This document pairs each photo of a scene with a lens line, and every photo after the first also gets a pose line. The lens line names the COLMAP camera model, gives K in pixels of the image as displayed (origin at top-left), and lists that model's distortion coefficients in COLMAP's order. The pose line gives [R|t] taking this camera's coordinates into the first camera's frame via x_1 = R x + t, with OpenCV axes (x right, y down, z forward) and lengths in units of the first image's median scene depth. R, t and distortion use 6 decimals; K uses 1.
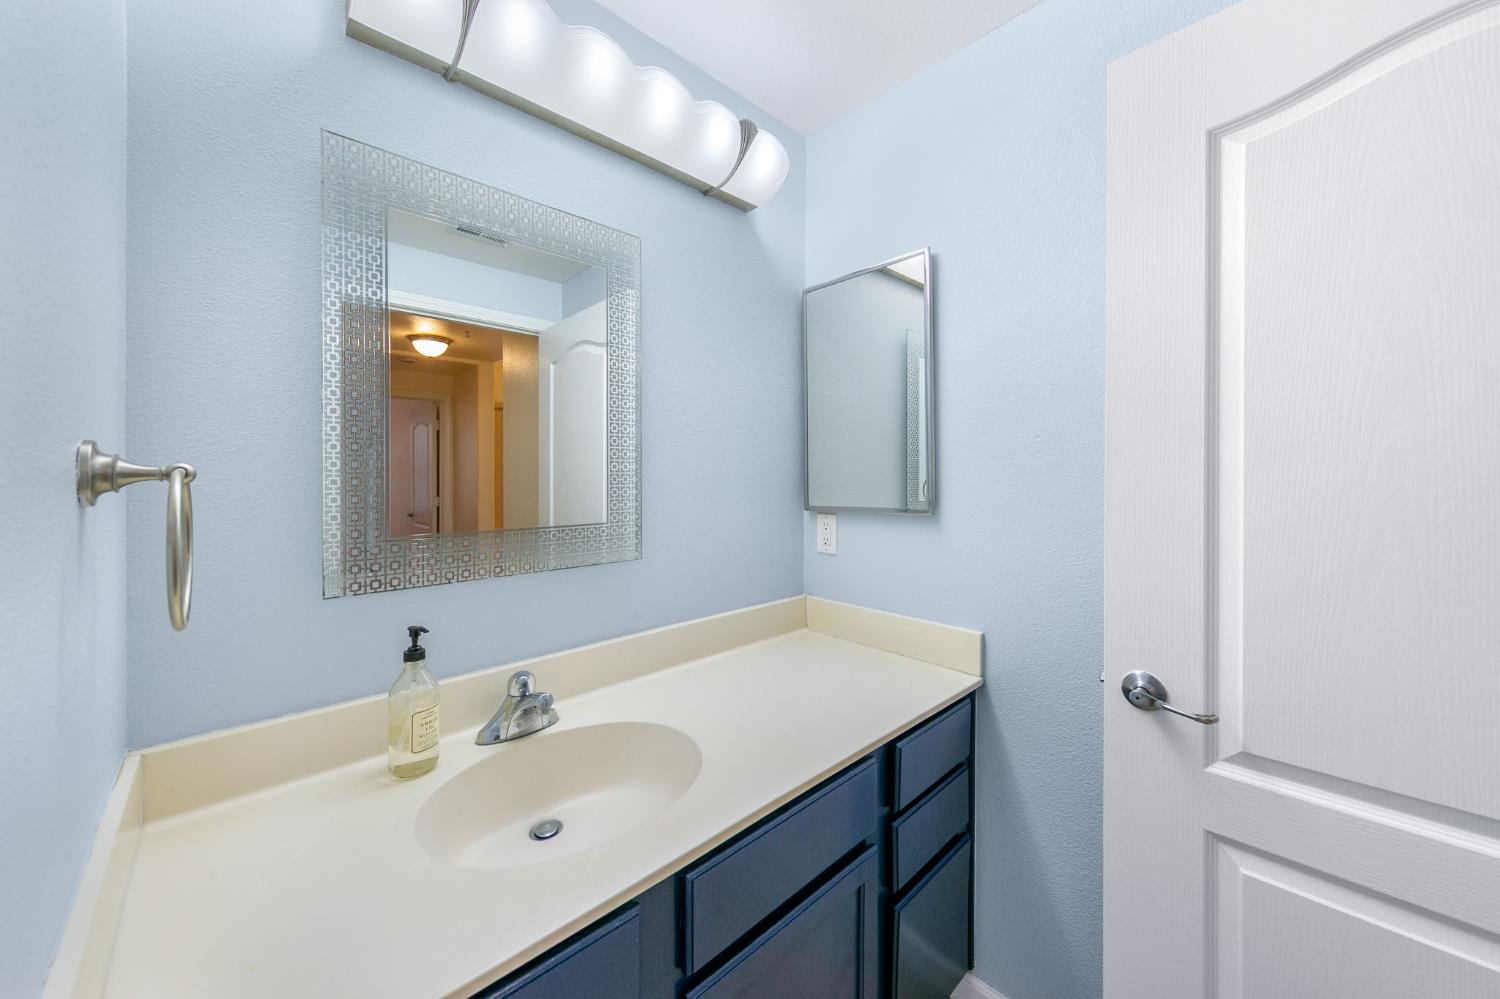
lens RADIAL K [[540.4, 0, 725.1], [0, 540.4, 477.8], [0, 0, 1]] dist [0.006211, -0.000095]
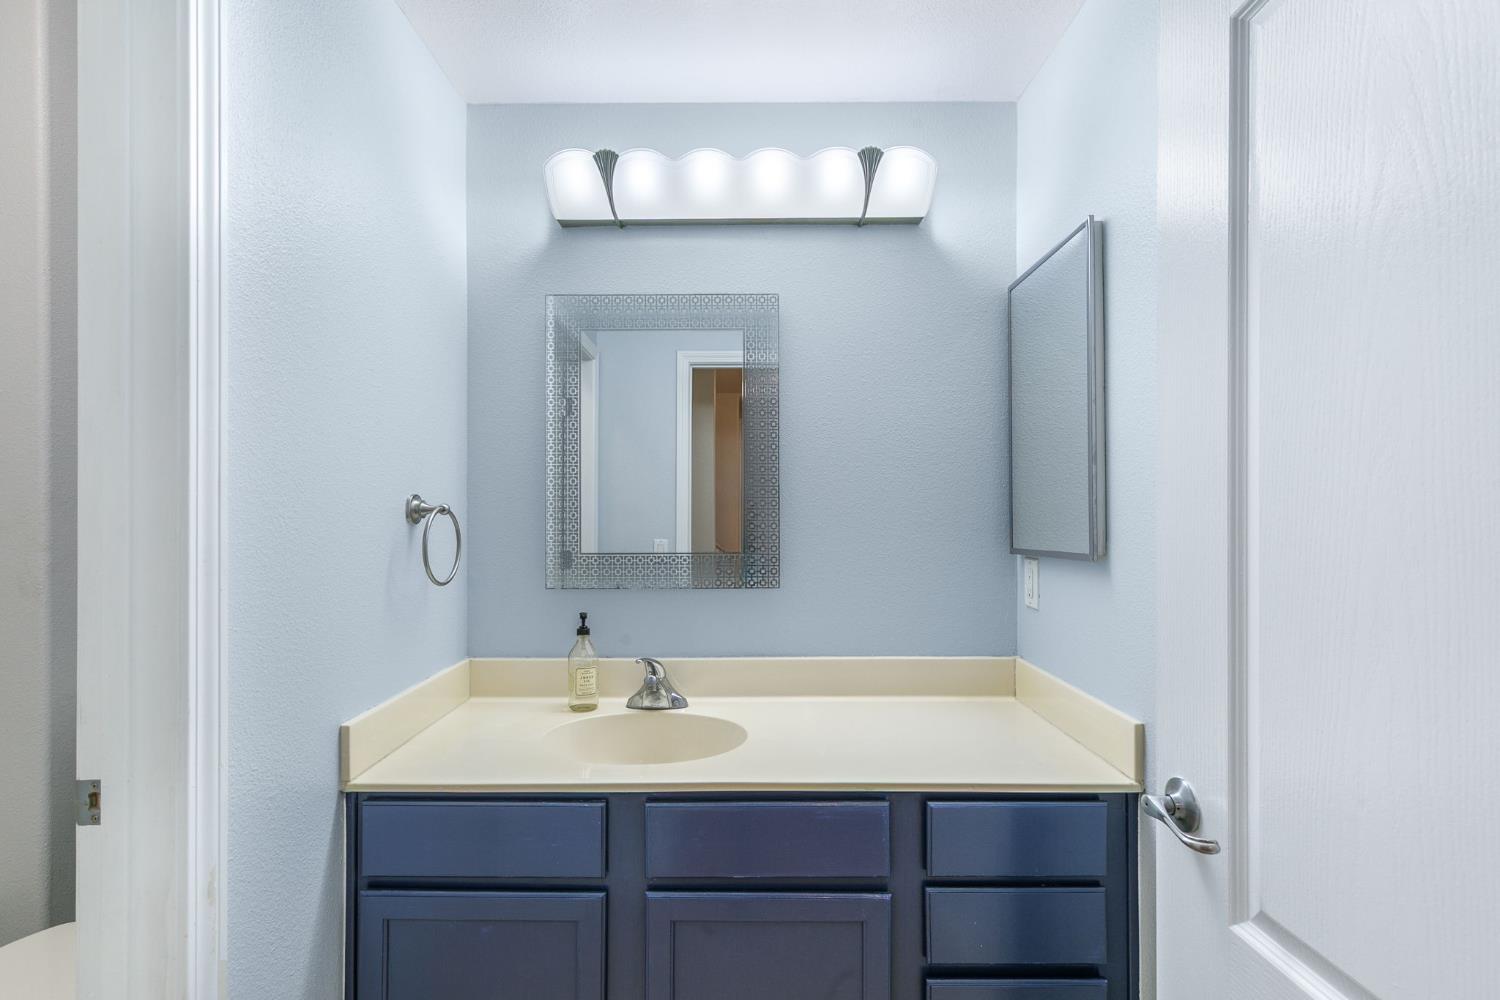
lens RADIAL K [[683.0, 0, 730.8], [0, 683.0, 504.7], [0, 0, 1]] dist [0.007116, -0.000365]
pose [[0.729871, -0.008244, -0.683535, 0.906332], [-0.003381, 0.999872, -0.015669, 0.007047], [0.683576, 0.013748, 0.729750, -0.084065]]
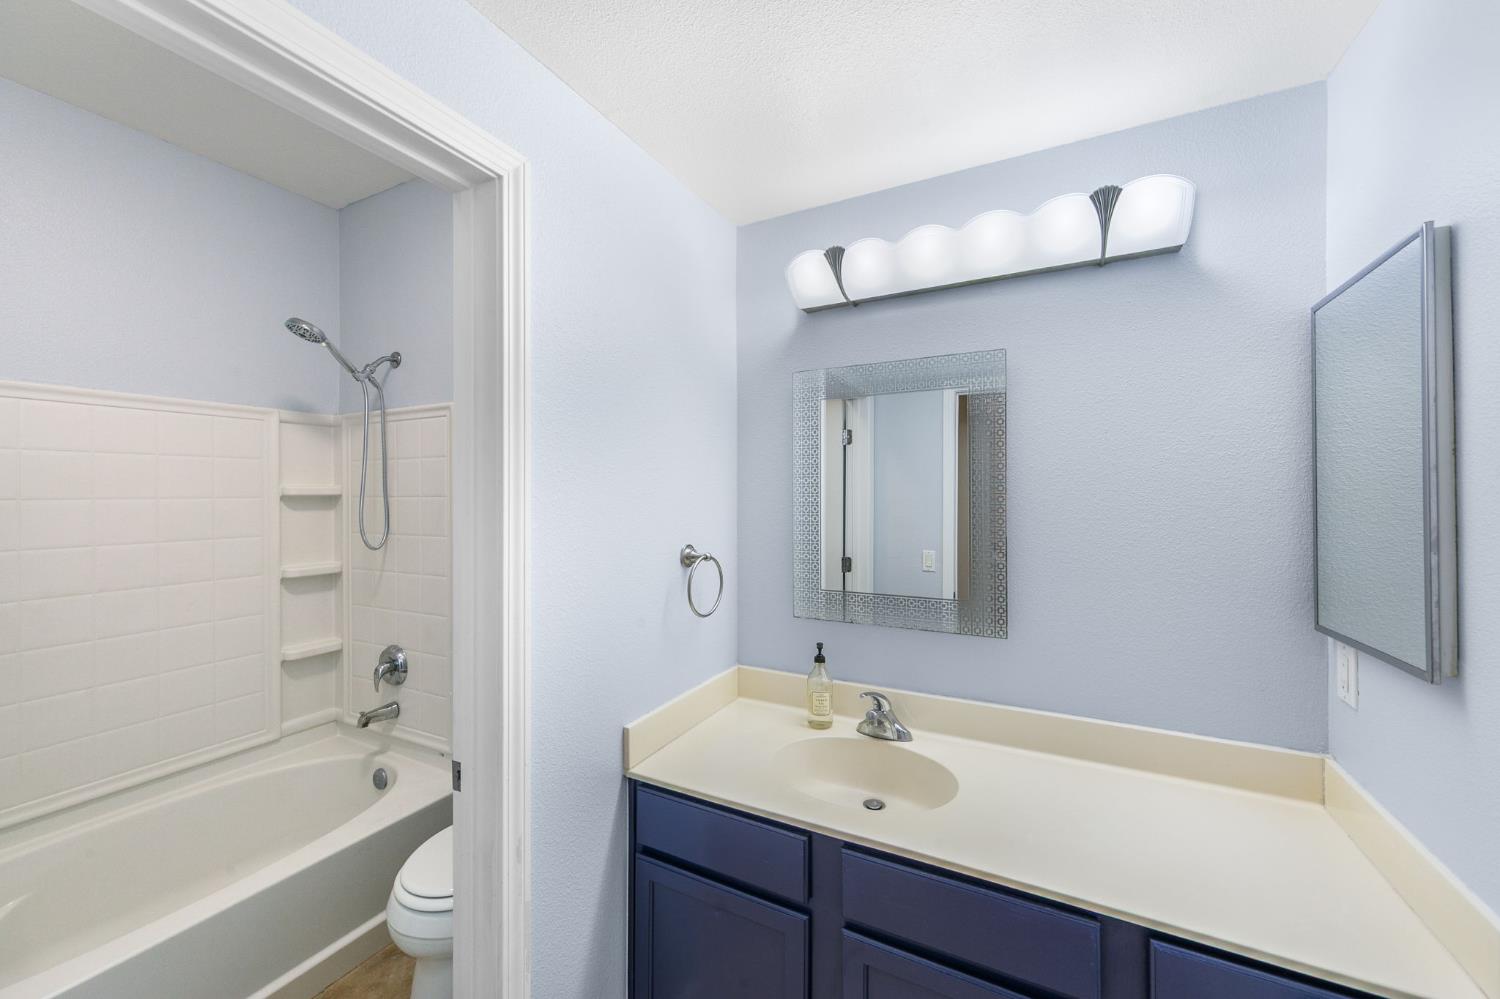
lens RADIAL K [[562.1, 0, 744.5], [0, 562.1, 496.7], [0, 0, 1]] dist [0.008168, -0.001657]
pose [[0.344506, -0.008954, -0.938741, 0.940763], [-0.007067, 0.999901, -0.012131, -0.154060], [0.938758, 0.010814, 0.344409, 0.133187]]
